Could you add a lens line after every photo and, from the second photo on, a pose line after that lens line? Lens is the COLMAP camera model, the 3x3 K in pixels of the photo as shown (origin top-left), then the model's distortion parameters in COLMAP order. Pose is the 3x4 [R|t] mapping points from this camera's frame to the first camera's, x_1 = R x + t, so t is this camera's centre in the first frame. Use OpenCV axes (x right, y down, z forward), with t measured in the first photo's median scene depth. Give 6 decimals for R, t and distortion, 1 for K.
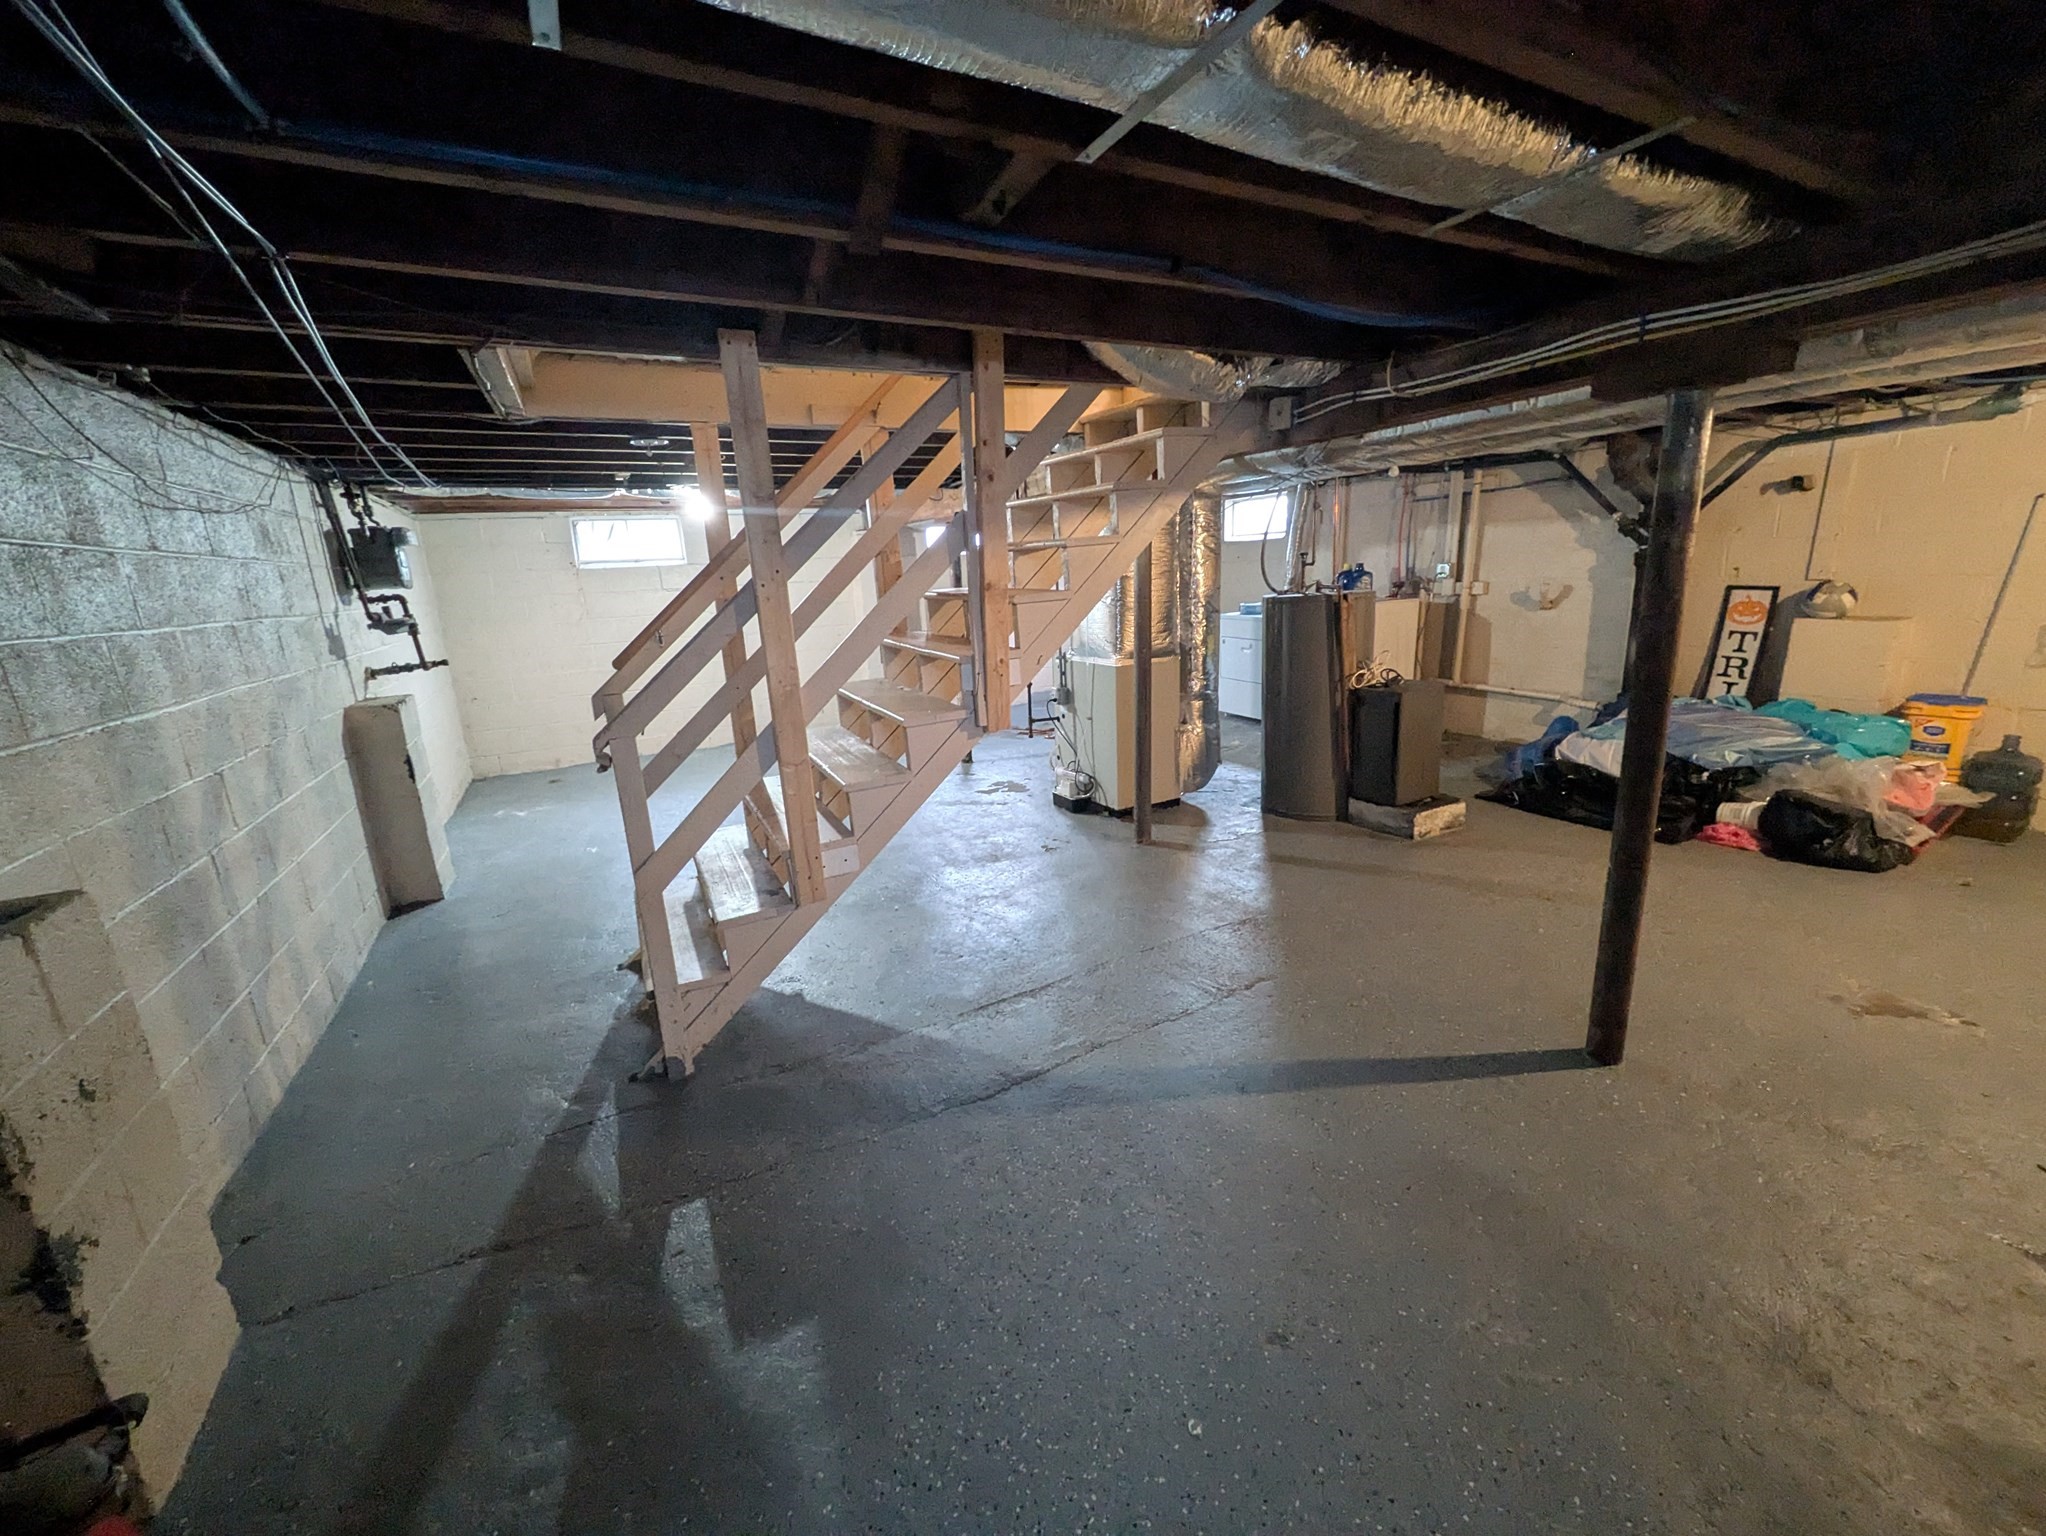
lens RADIAL K [[814.0, 0, 1028.7], [0, 814.0, 765.0], [0, 0, 1]] dist [-0.000805, -0.000195]
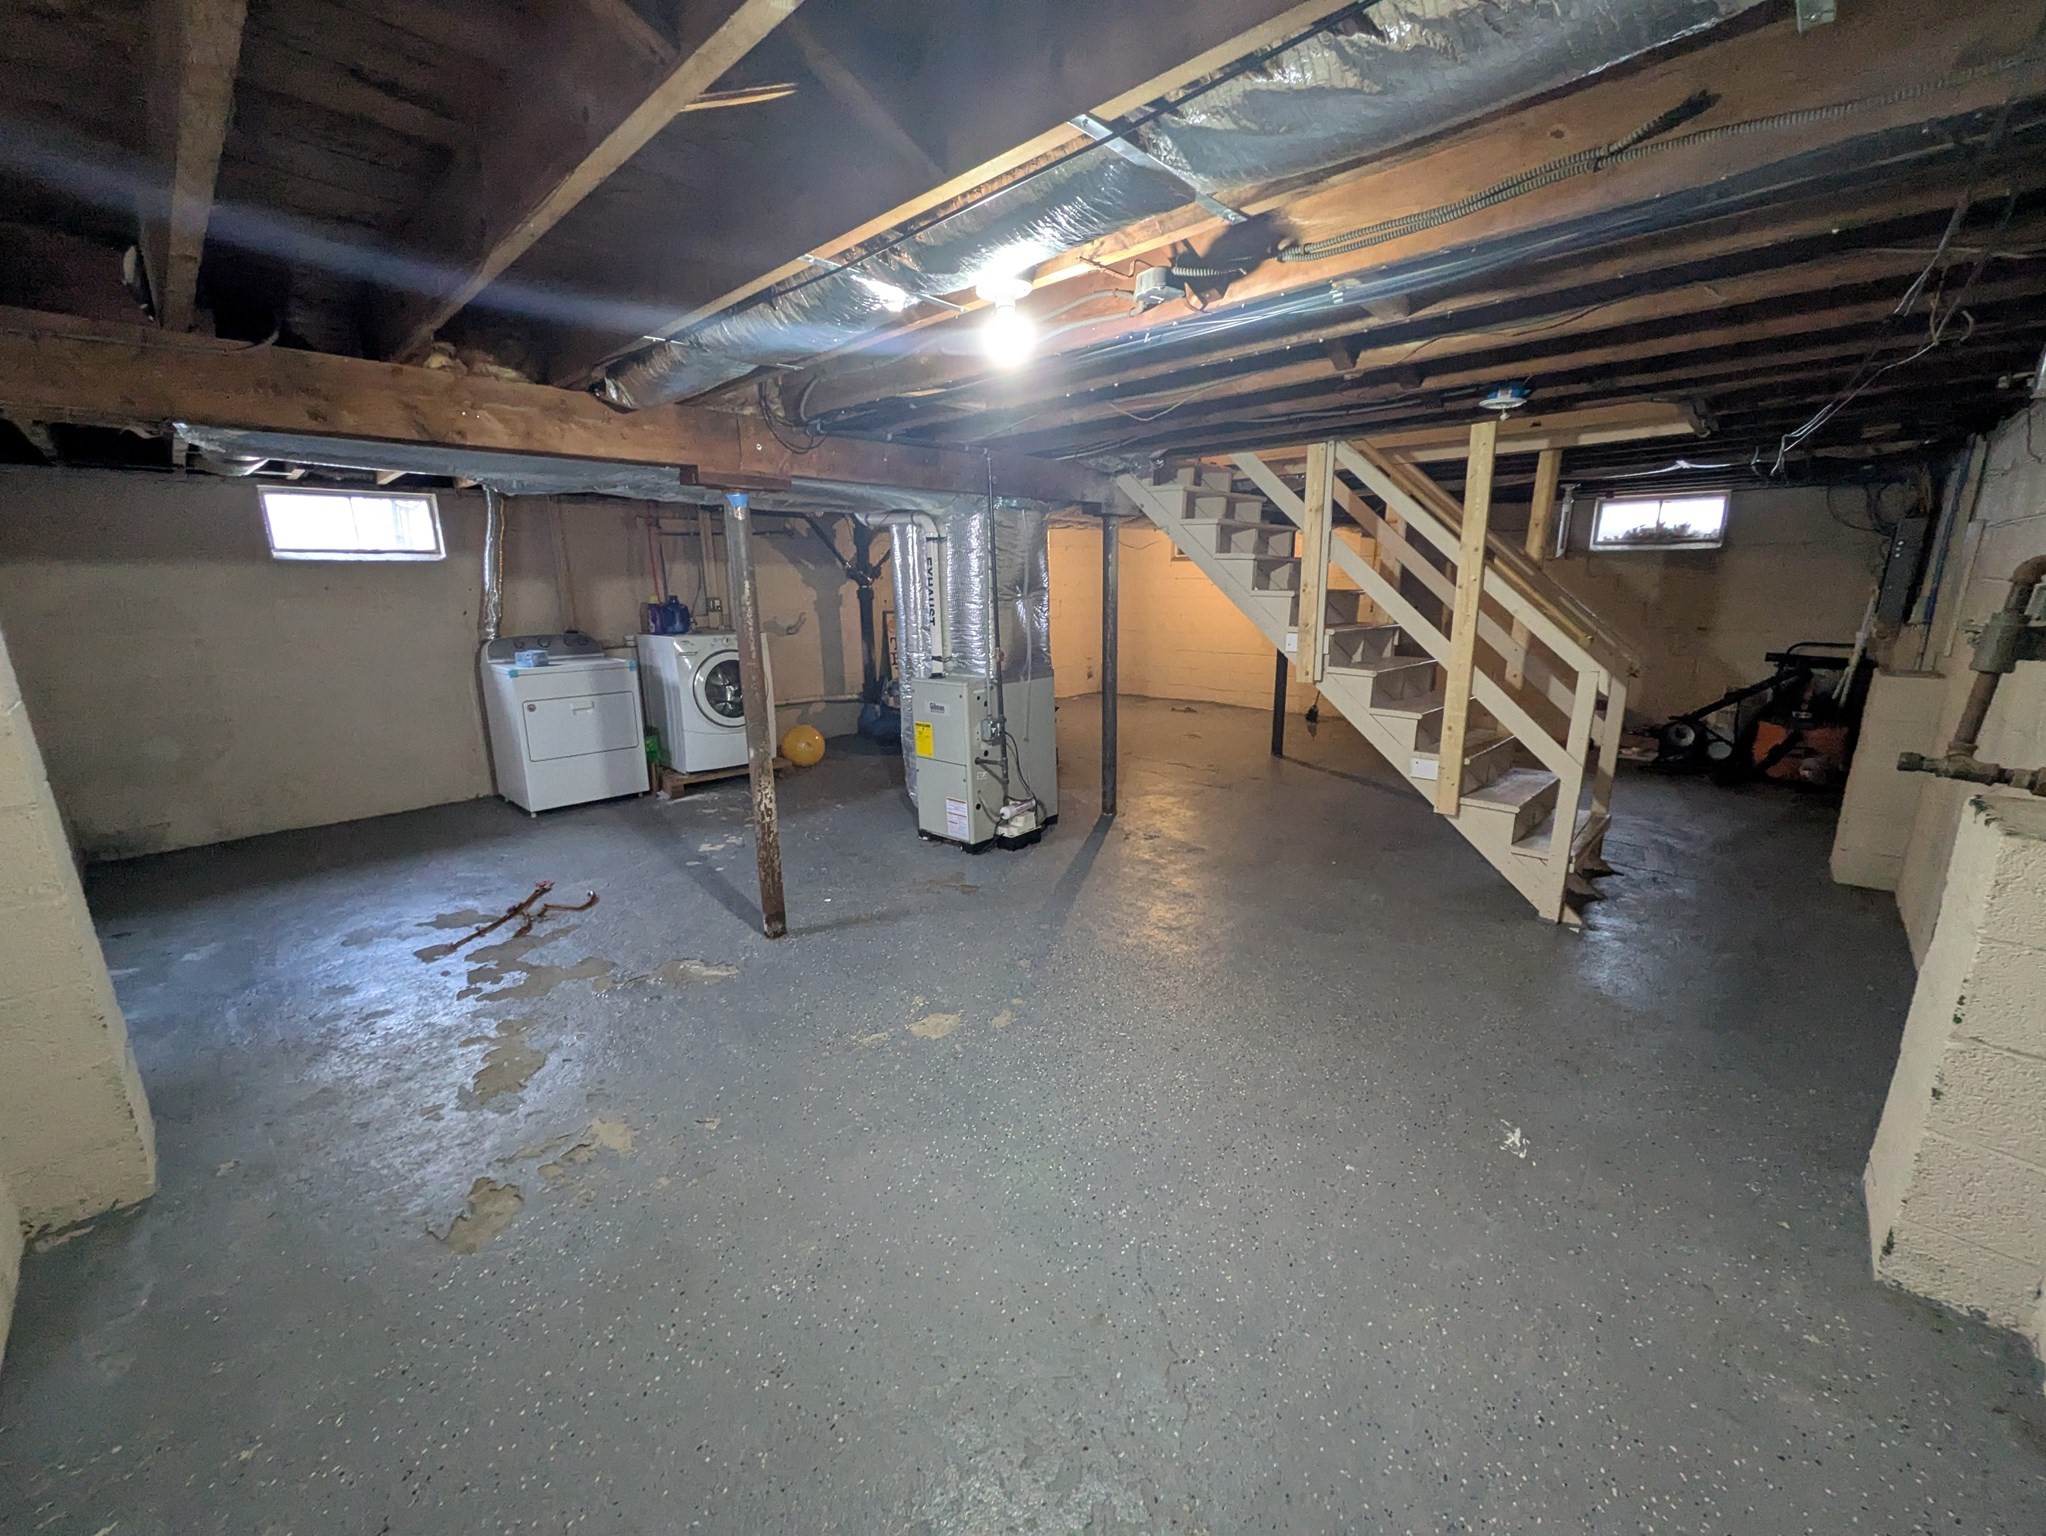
lens RADIAL K [[814.0, 0, 1023.0], [0, 814.0, 774.8], [0, 0, 1]] dist [-0.000805, -0.000195]
pose [[-0.334301, -0.171819, 0.926672, -0.785910], [0.257057, 0.929339, 0.265048, -0.264028], [-0.906733, 0.326813, -0.266512, 1.232962]]
